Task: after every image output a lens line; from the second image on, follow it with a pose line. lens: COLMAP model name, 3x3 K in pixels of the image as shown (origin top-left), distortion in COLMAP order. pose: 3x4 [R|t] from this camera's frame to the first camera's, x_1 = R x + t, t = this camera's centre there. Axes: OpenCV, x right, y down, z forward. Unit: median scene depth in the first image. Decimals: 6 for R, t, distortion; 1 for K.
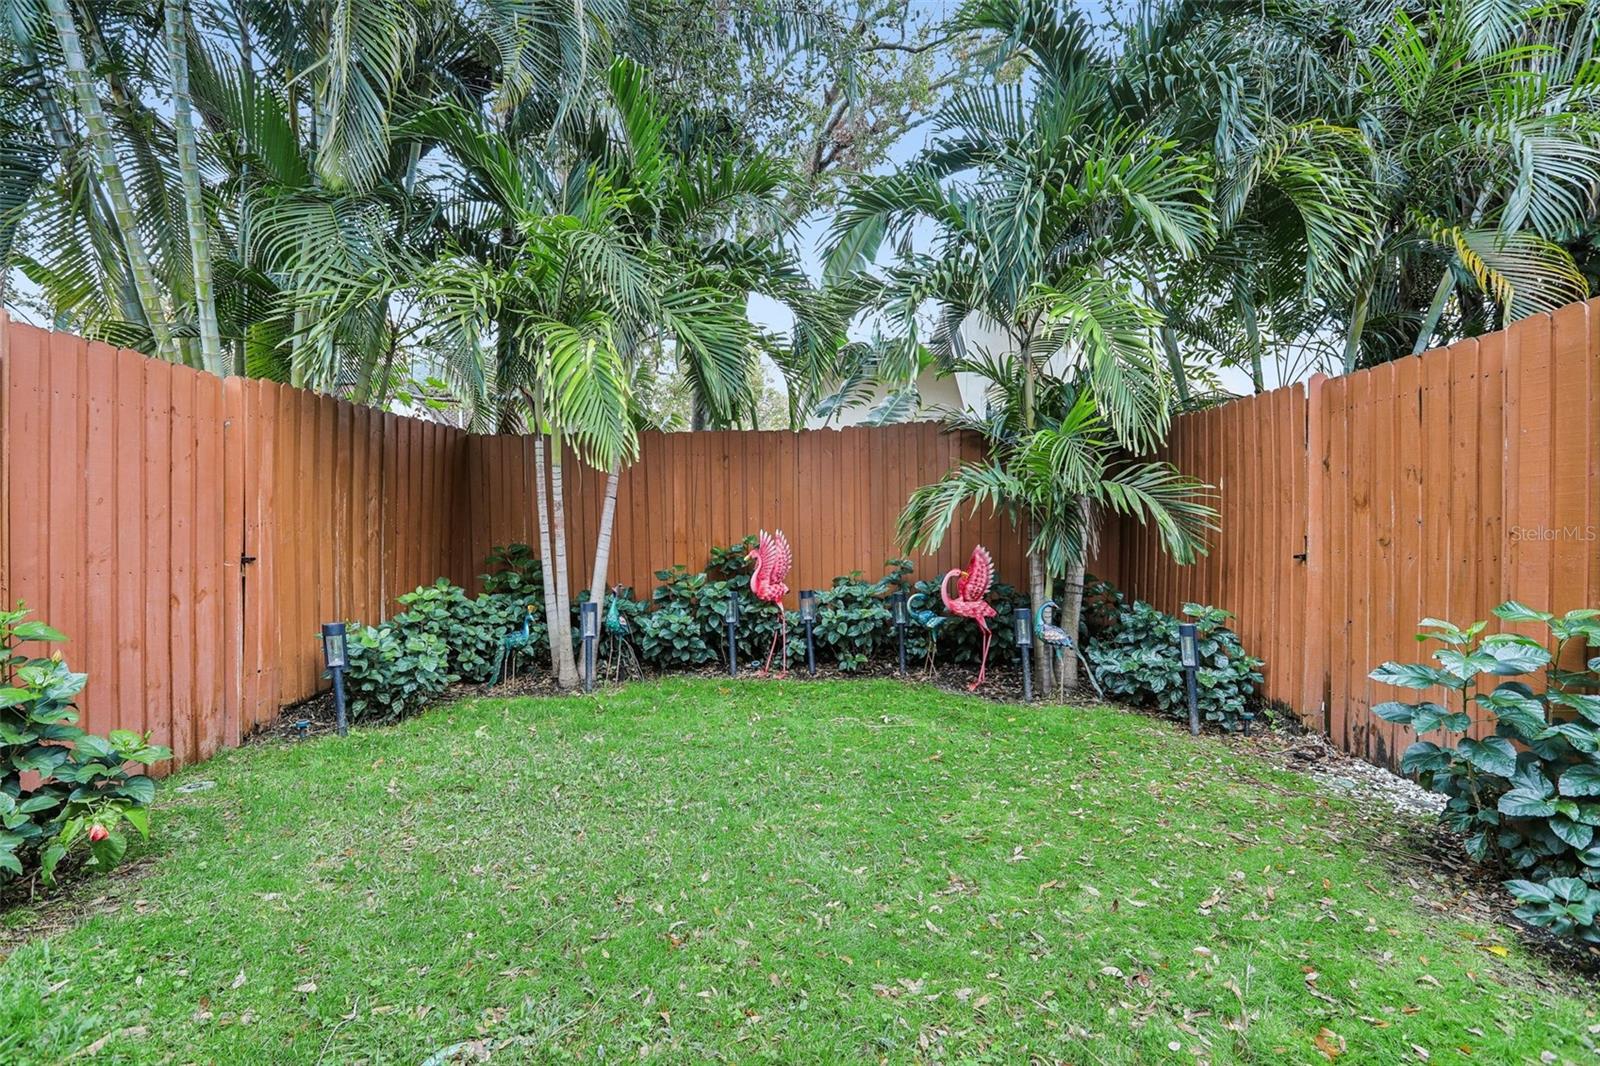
lens RADIAL K [[746.3, 0, 801.6], [0, 746.3, 520.7], [0, 0, 1]] dist [-0.032665, 0.015670]
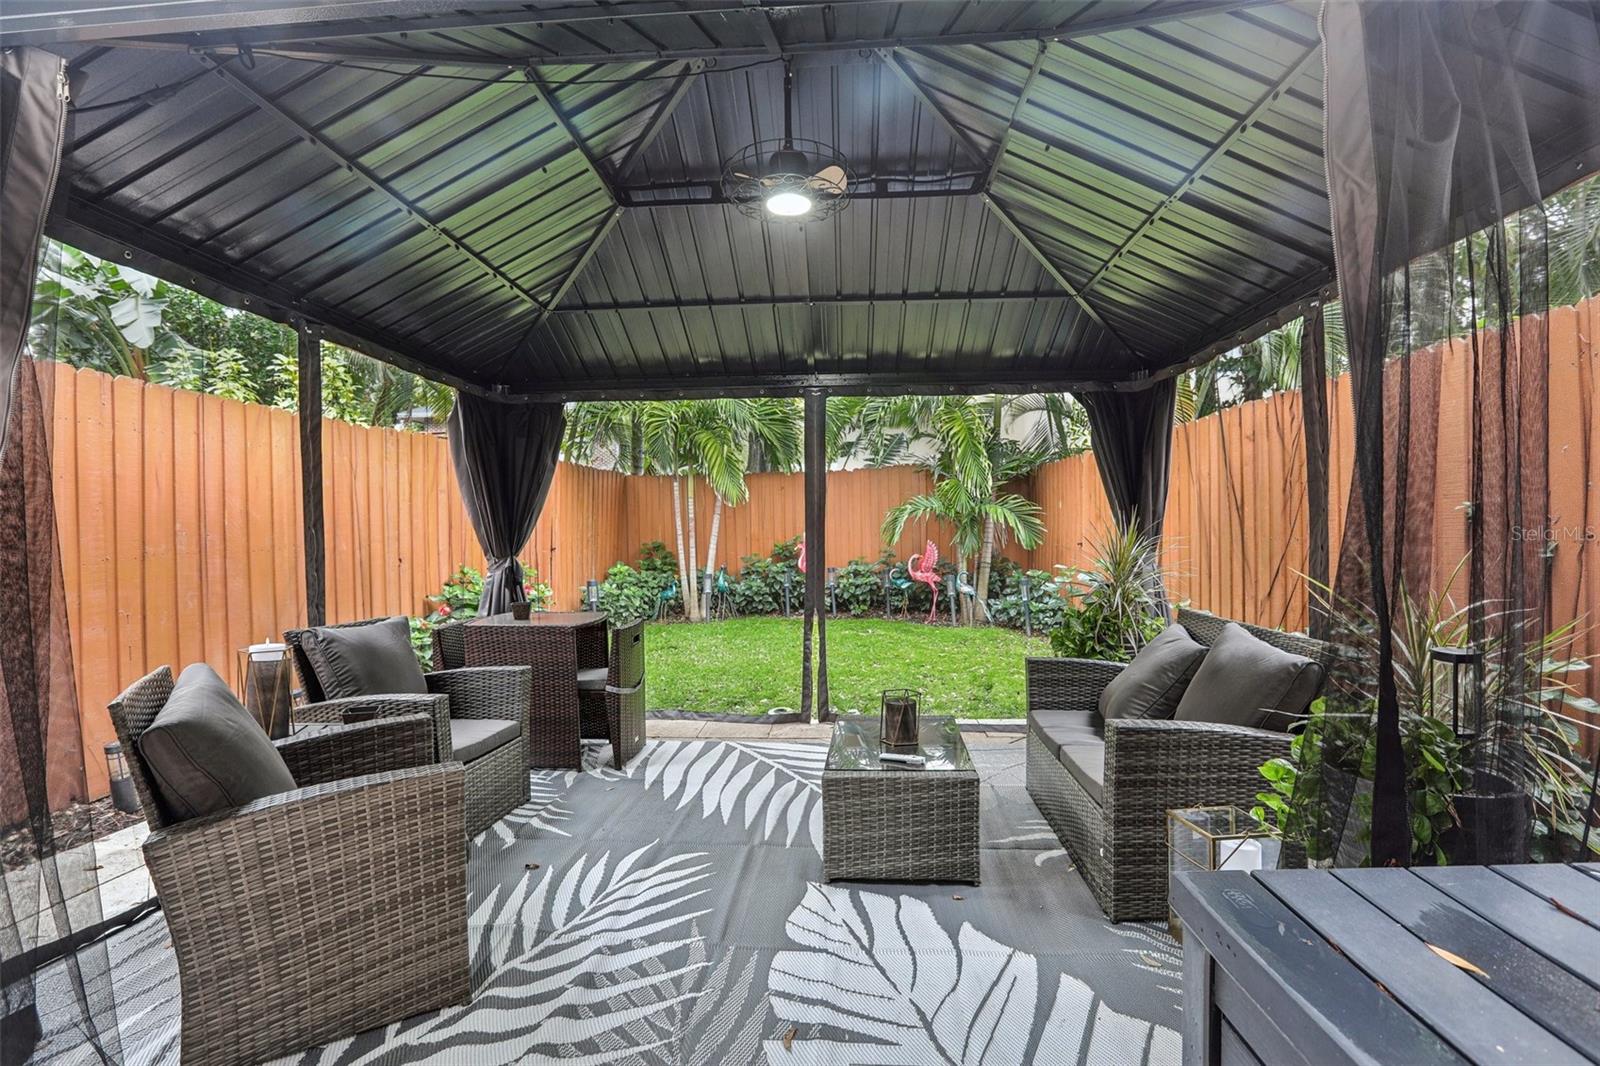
lens RADIAL K [[746.3, 0, 801.6], [0, 746.3, 520.7], [0, 0, 1]] dist [-0.032665, 0.015670]
pose [[0.998396, -0.007400, -0.056131, 0.036865], [0.007390, 0.999973, -0.000396, -0.013338], [0.056133, -0.000020, 0.998423, -0.718149]]
